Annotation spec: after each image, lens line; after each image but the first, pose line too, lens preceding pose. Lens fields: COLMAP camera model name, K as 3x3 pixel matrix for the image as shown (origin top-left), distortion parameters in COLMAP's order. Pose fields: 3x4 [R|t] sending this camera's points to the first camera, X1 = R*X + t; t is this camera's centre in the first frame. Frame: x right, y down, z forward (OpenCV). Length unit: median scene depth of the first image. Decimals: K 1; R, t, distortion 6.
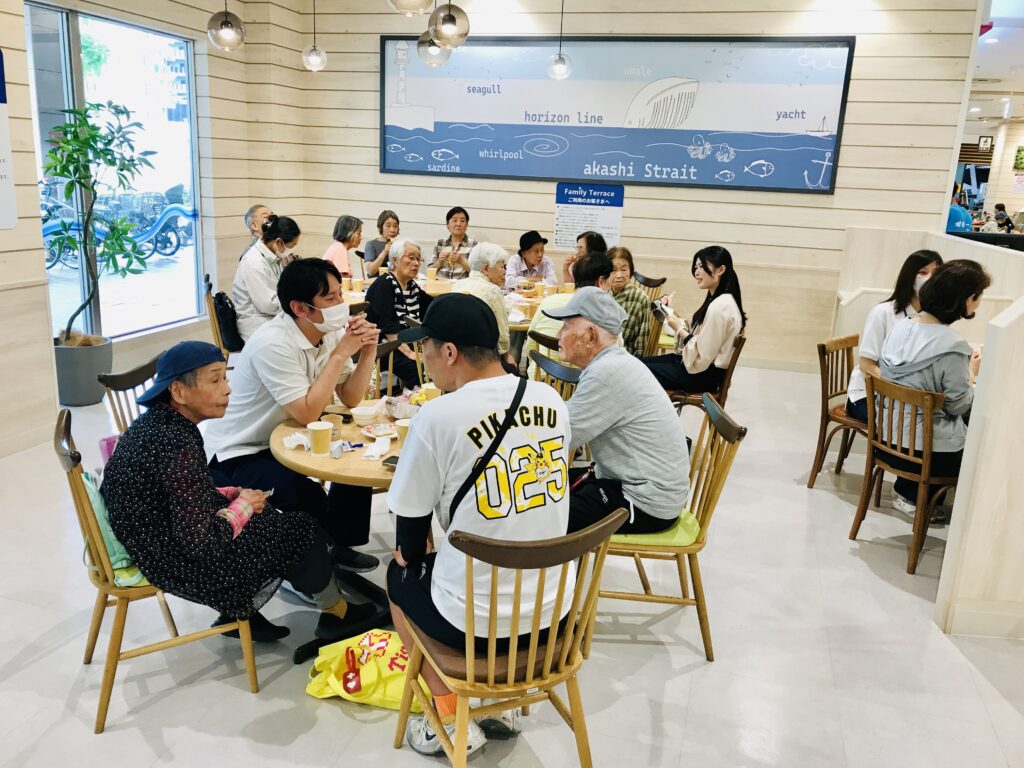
lens RADIAL K [[843.4, 0, 505.6], [0, 843.4, 380.4], [0, 0, 1]] dist [0.011377, 0.014958]
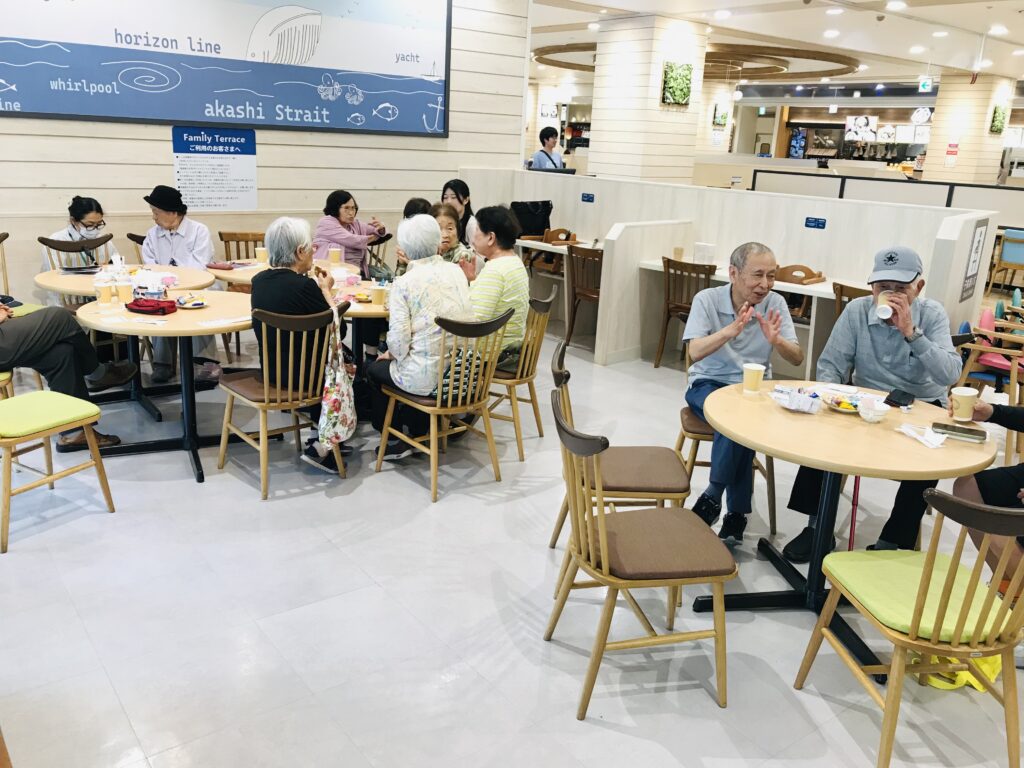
lens RADIAL K [[835.1, 0, 506.3], [0, 835.1, 377.5], [0, 0, 1]] dist [0.026143, -0.022192]
pose [[0.589260, -0.240225, 0.771404, -0.427723], [0.176642, 0.969982, 0.167131, -0.084474], [-0.788397, 0.037779, 0.614006, 0.287179]]
